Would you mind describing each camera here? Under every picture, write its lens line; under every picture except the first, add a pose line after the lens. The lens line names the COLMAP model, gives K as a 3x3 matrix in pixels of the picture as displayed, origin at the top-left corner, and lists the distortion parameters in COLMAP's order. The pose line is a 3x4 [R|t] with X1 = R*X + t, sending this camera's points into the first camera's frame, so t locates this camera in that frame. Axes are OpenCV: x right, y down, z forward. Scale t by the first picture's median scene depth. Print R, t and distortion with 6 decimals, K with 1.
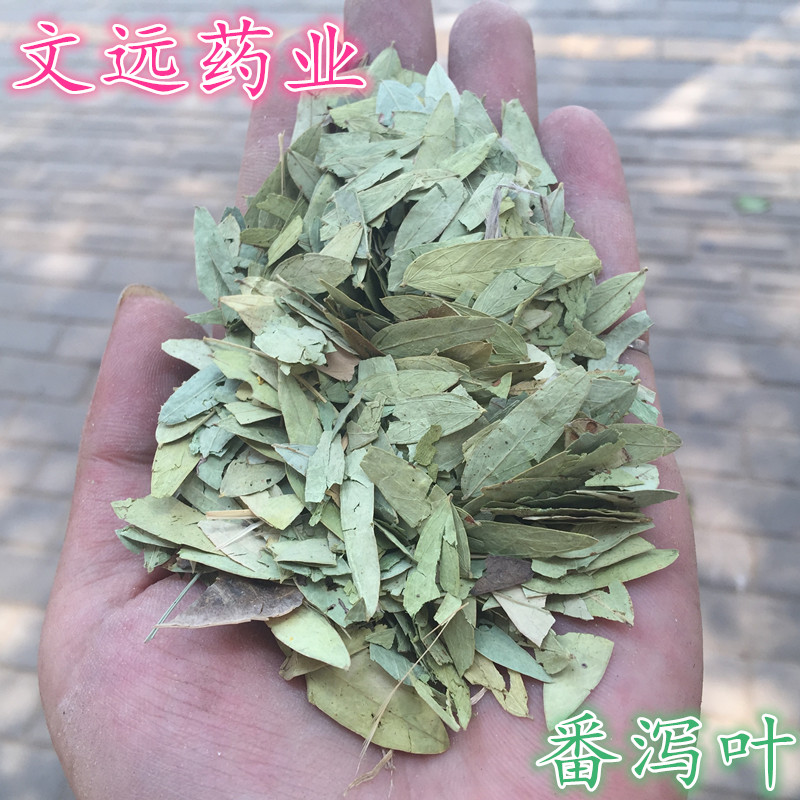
lens RADIAL K [[1021.7, 0, 435.6], [0, 1021.7, 398.5], [0, 0, 1]] dist [0.043193, -0.050299]
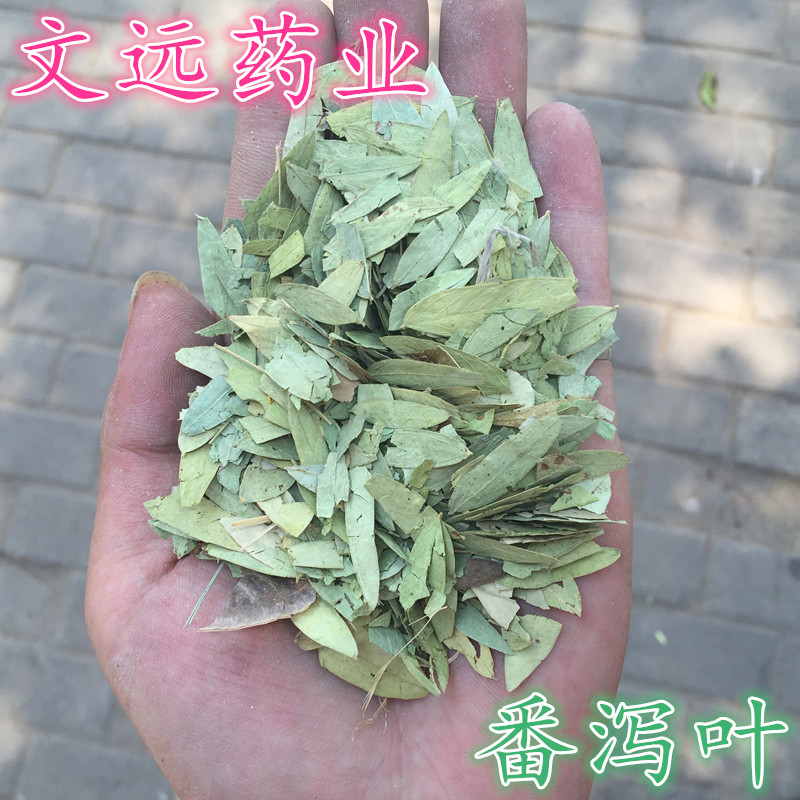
lens RADIAL K [[1021.7, 0, 435.6], [0, 1021.7, 398.5], [0, 0, 1]] dist [0.043193, -0.050299]
pose [[0.995499, 0.011782, 0.094034, -0.100545], [-0.045253, 0.930909, 0.362436, -0.449801], [-0.083267, -0.365060, 0.927253, -0.055808]]
